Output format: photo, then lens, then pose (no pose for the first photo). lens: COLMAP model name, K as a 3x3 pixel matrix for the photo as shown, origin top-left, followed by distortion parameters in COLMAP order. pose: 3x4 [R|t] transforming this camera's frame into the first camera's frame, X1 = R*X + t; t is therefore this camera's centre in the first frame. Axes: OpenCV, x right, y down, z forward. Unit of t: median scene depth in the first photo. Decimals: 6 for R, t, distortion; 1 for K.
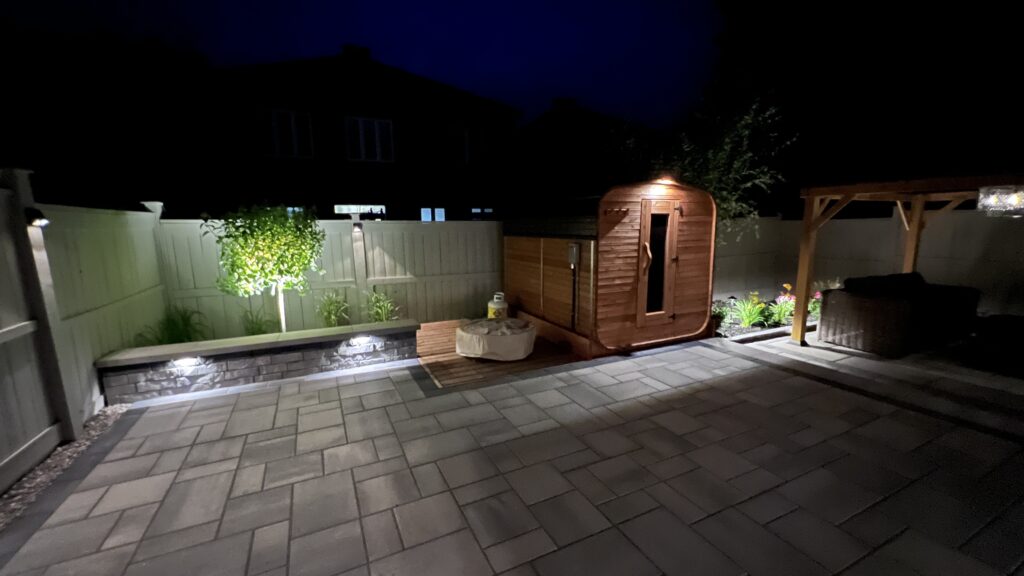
lens RADIAL K [[408.2, 0, 512.0], [0, 408.2, 288.0], [0, 0, 1]] dist [-0.000114, 0.000185]
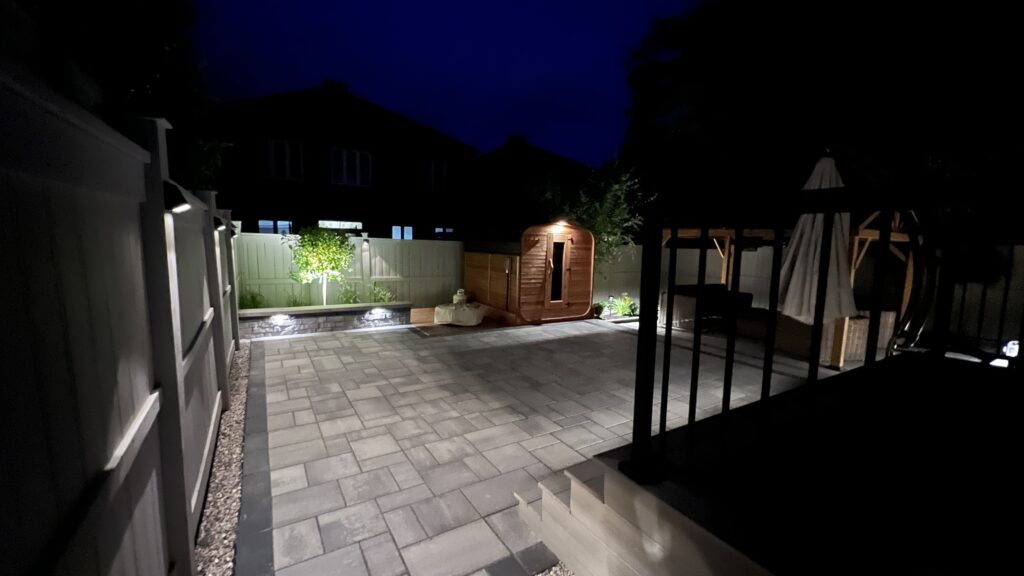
lens RADIAL K [[408.2, 0, 512.0], [0, 408.2, 288.0], [0, 0, 1]] dist [-0.000114, 0.000185]
pose [[0.993401, 0.027223, 0.111414, -0.015526], [-0.022590, 0.998835, -0.042640, 0.086288], [-0.112445, 0.039842, 0.992859, -0.660157]]
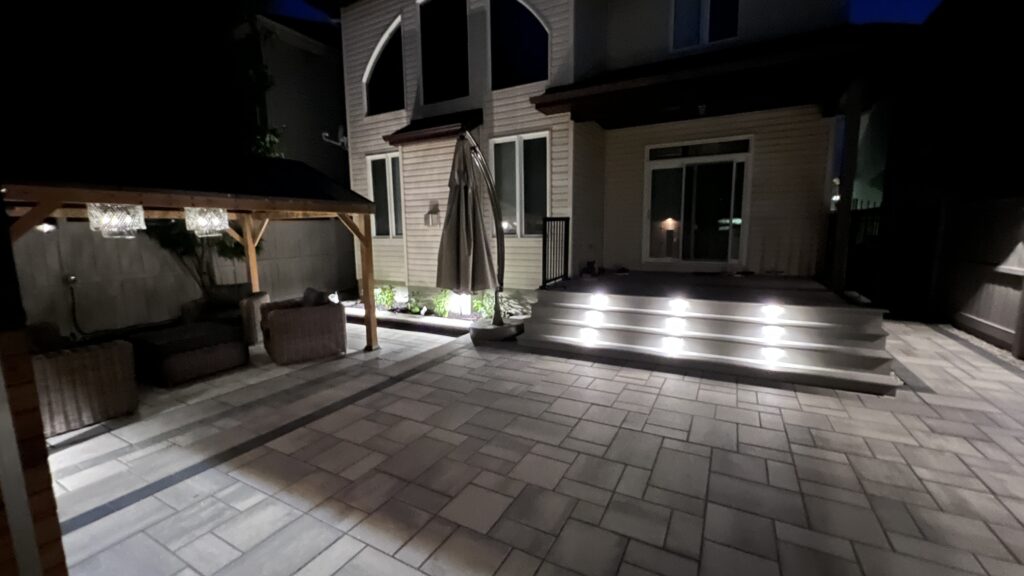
lens RADIAL K [[413.7, 0, 512.0], [0, 413.7, 288.0], [0, 0, 1]] dist [-0.000452, -0.000250]
pose [[-0.587448, -0.092676, 0.803938, -0.131128], [0.144594, 0.965415, 0.216947, -0.137738], [-0.796239, 0.243690, -0.553731, 0.840727]]
